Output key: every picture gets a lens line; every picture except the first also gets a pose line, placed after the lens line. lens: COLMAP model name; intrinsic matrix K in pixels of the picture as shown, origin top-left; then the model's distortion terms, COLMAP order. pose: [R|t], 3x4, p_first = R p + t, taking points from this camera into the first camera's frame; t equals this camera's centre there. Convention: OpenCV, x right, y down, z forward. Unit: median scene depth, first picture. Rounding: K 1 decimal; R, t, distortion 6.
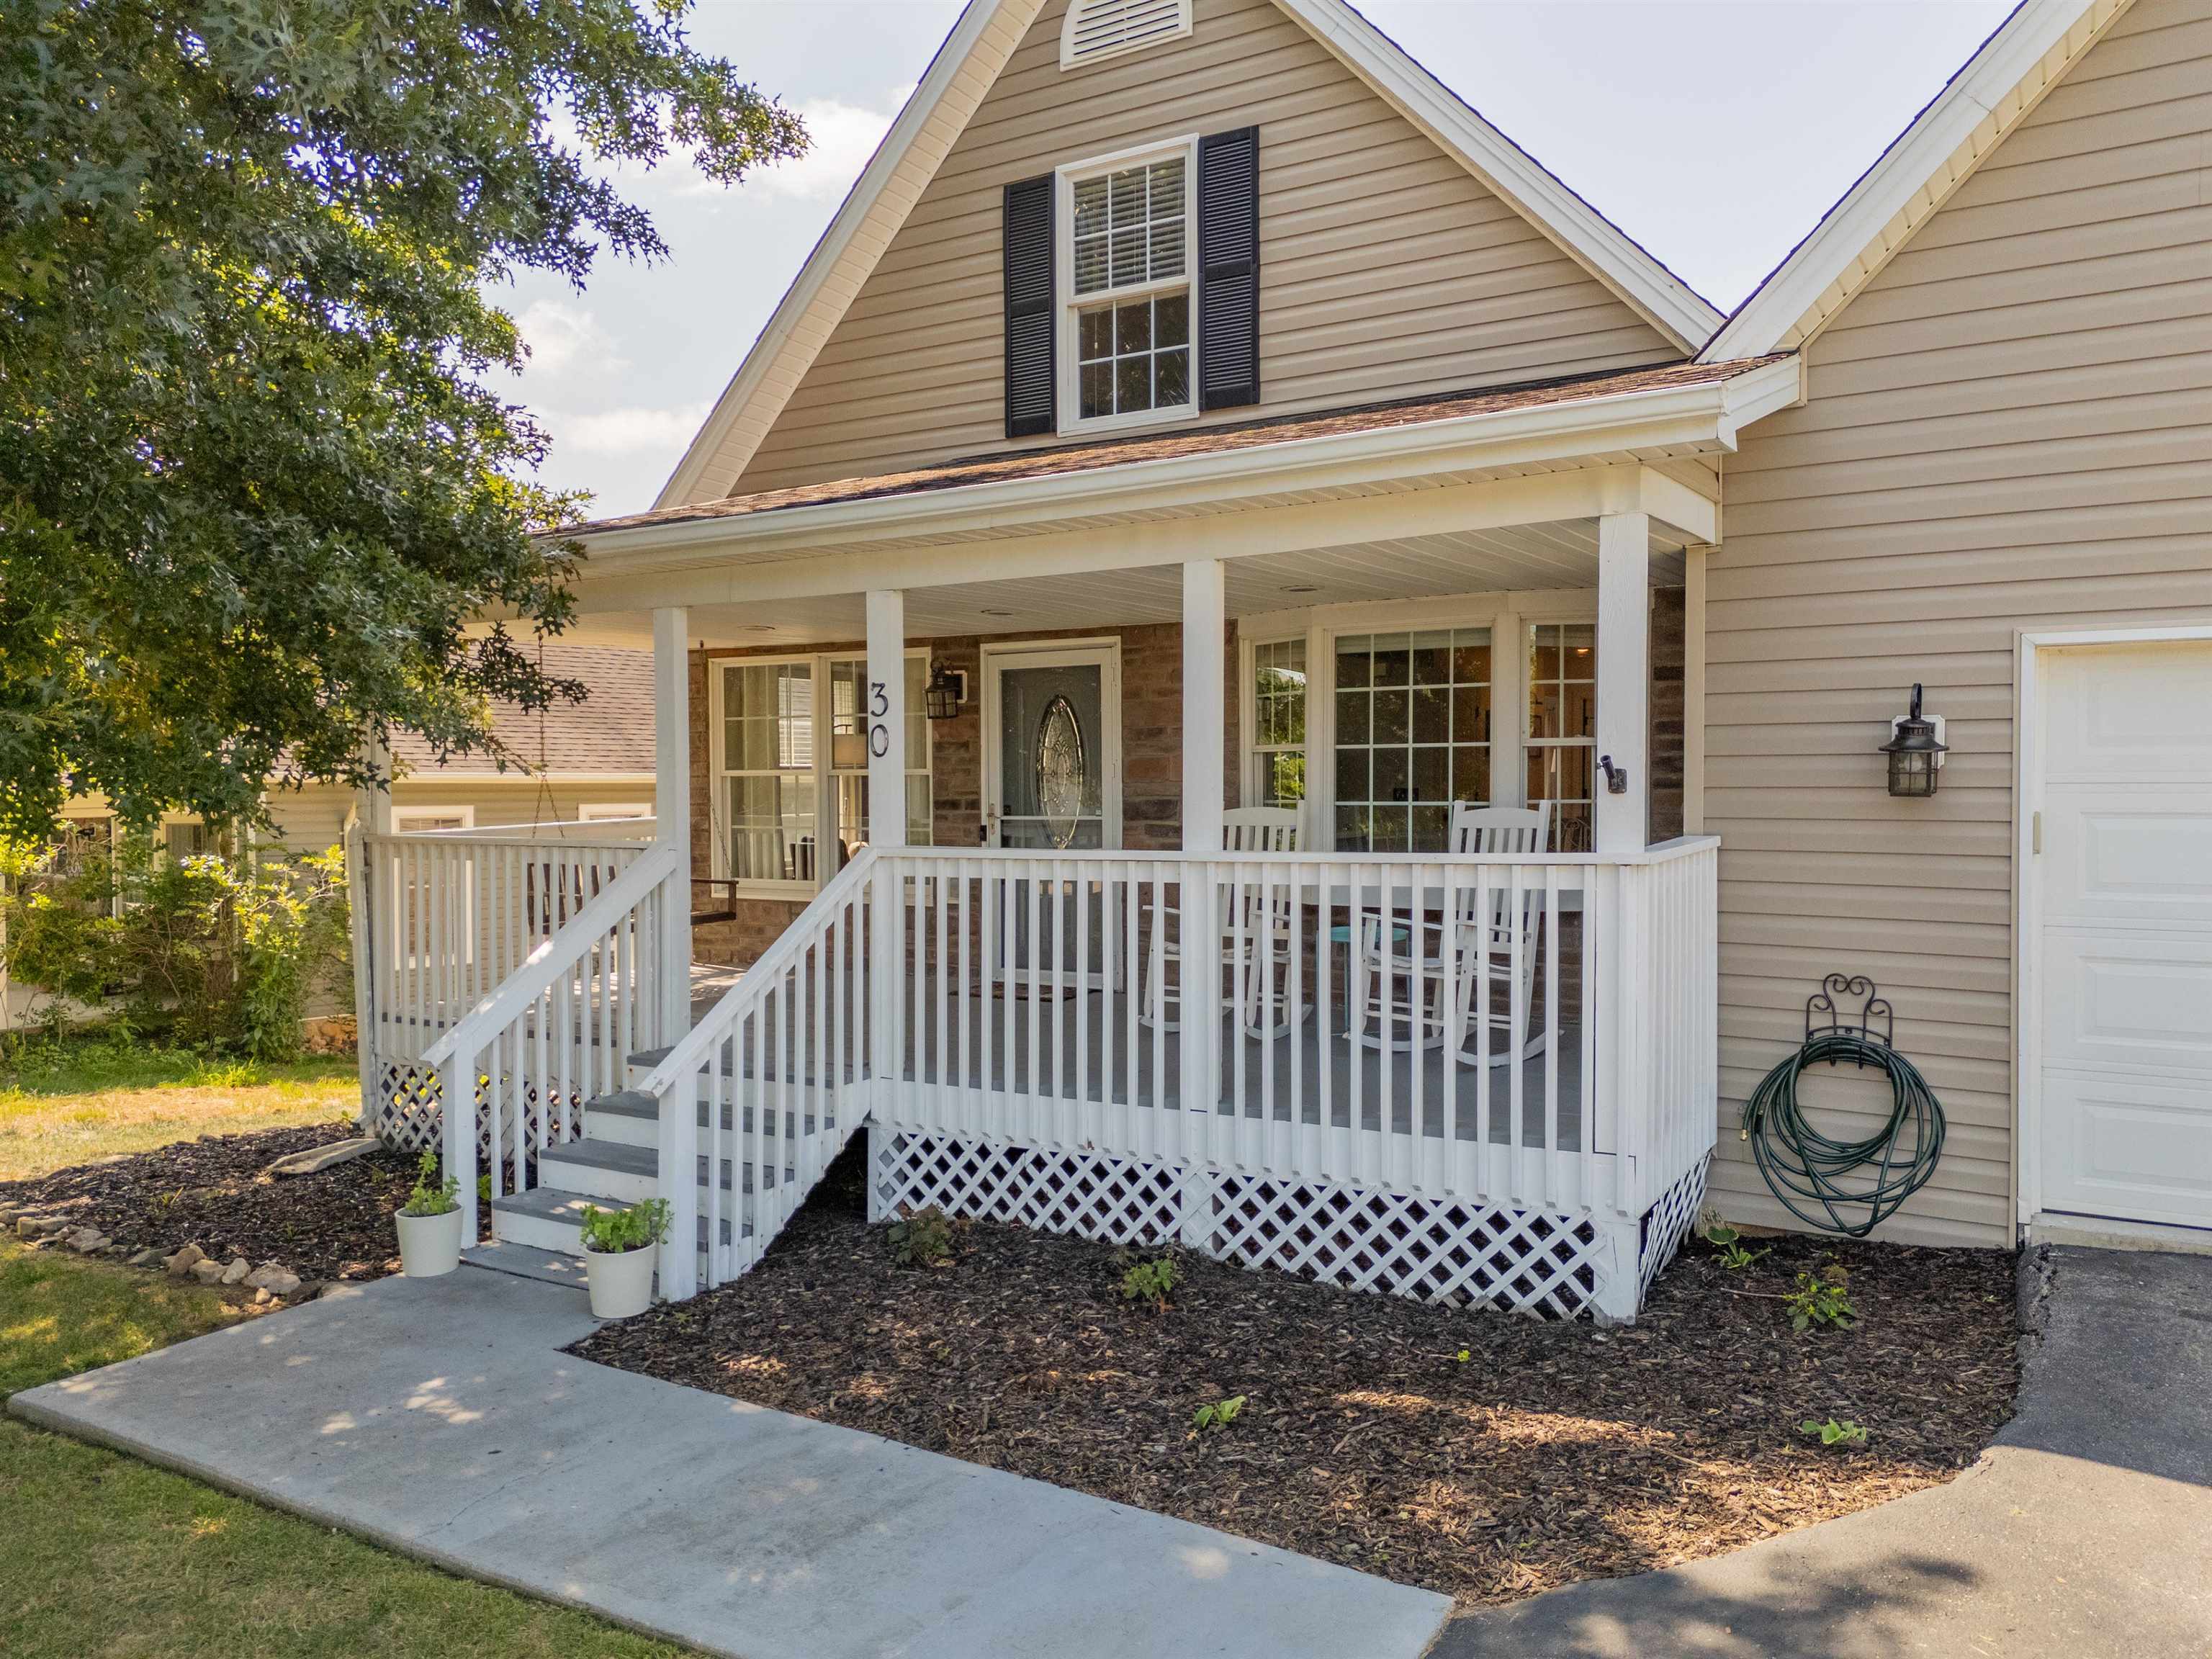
lens RADIAL K [[1581.1, 0, 1106.0], [0, 1581.1, 829.5], [0, 0, 1]] dist [0.027057, -0.000612]
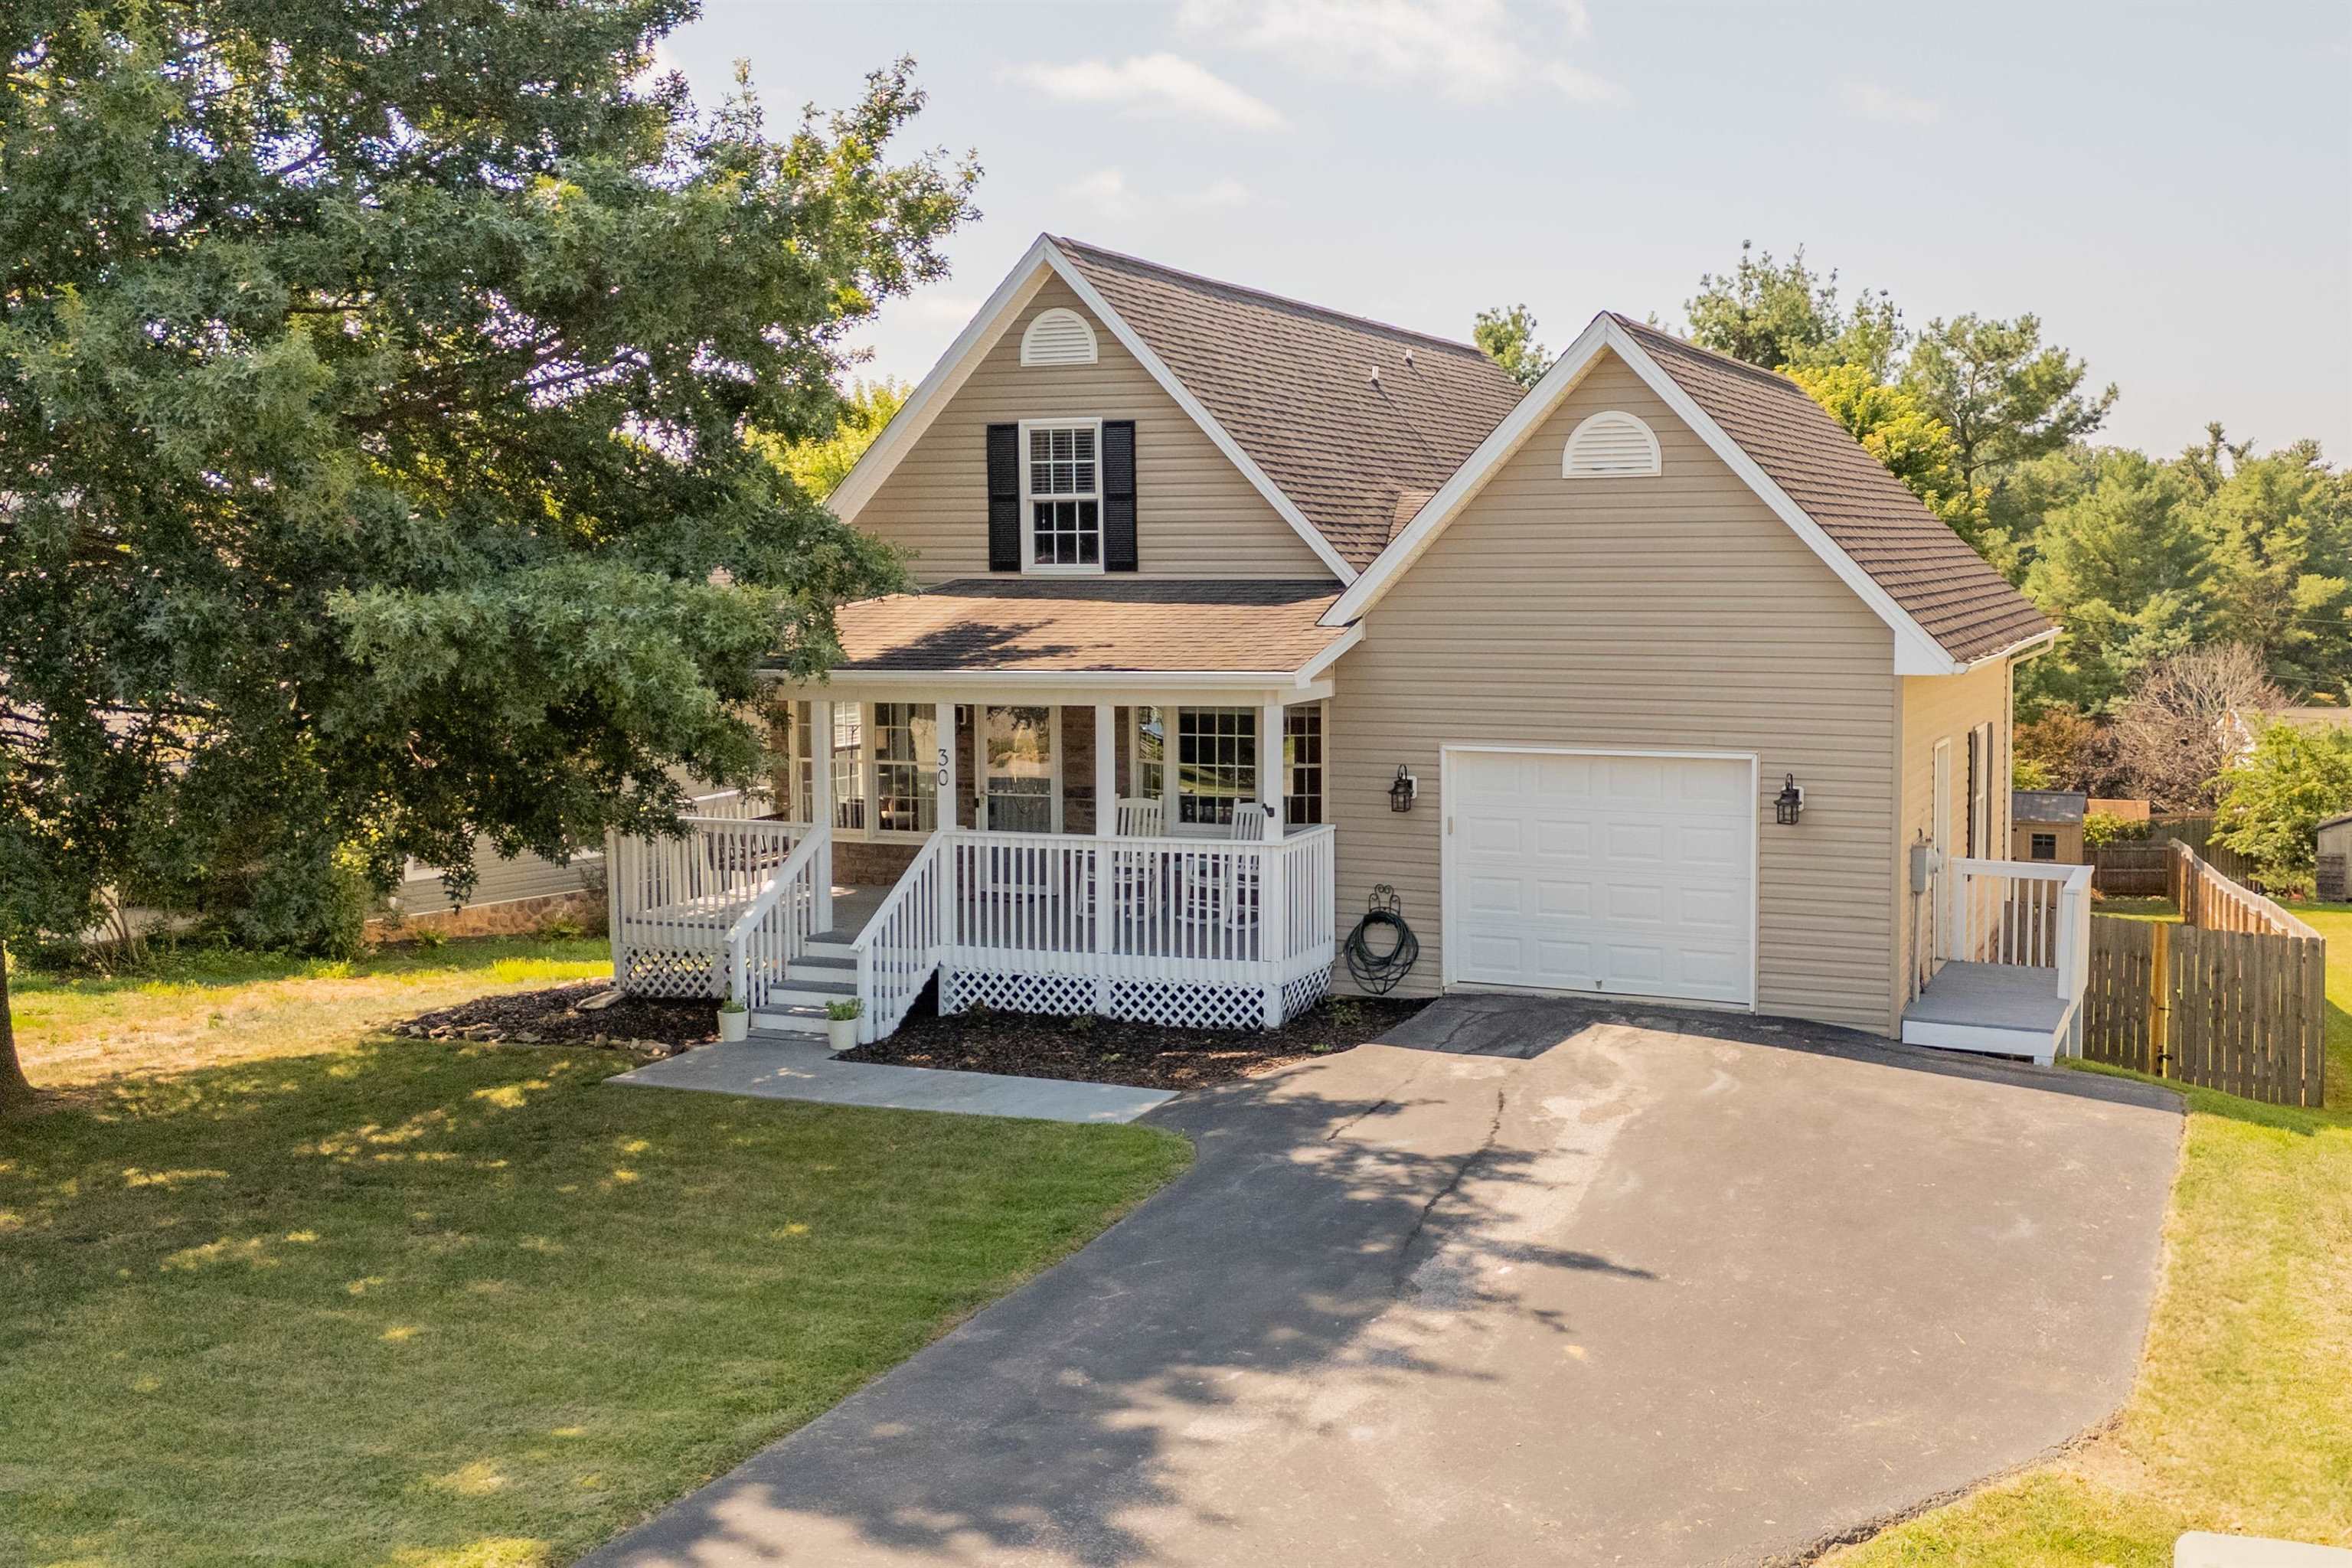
lens RADIAL K [[2244.4, 0, 1379.7], [0, 2244.4, 756.0], [0, 0, 1]] dist [-0.017406, -0.018277]
pose [[0.986698, -0.012791, 0.162058, -0.059546], [0.004625, 0.998705, 0.050666, -0.232540], [-0.162496, -0.049243, 0.985480, -1.963164]]
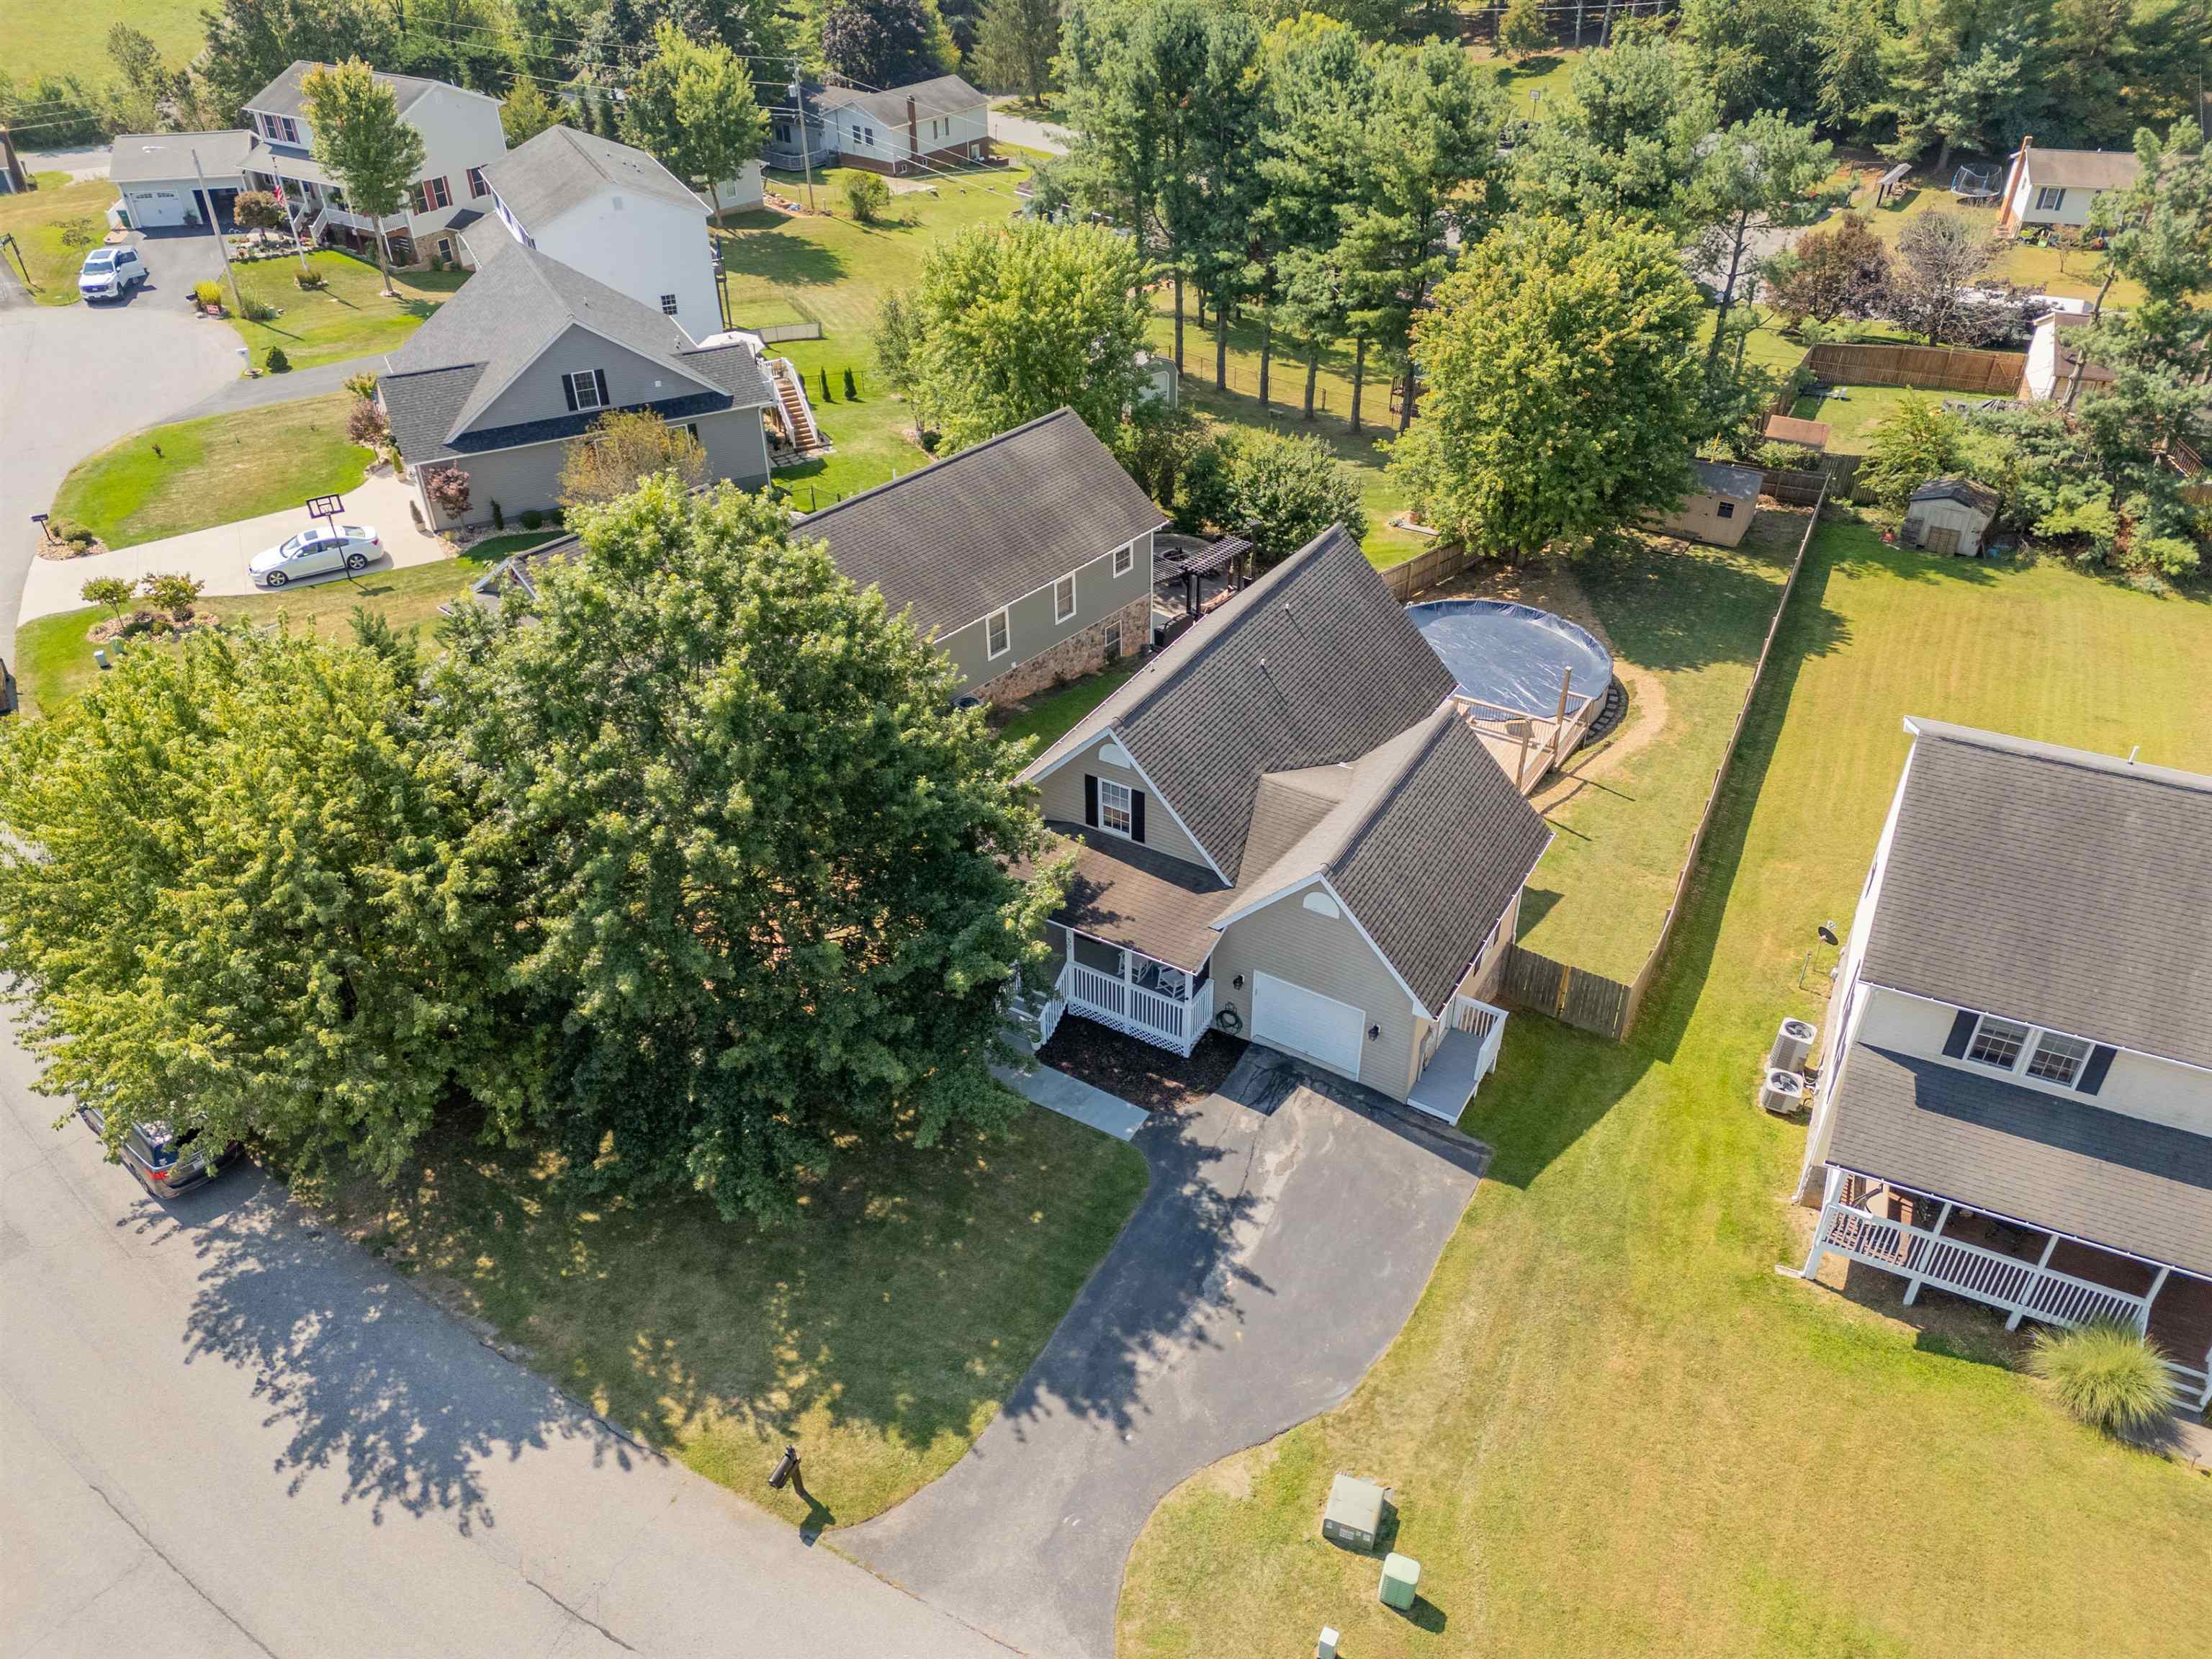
lens RADIAL K [[1658.7, 0, 1106.0], [0, 1658.7, 829.5], [0, 0, 1]] dist [0.044153, 0.001001]
pose [[0.999776, -0.008769, 0.019249, -0.126221], [-0.002624, 0.851576, 0.524224, -3.419380], [-0.020989, -0.524158, 0.851363, -3.664674]]
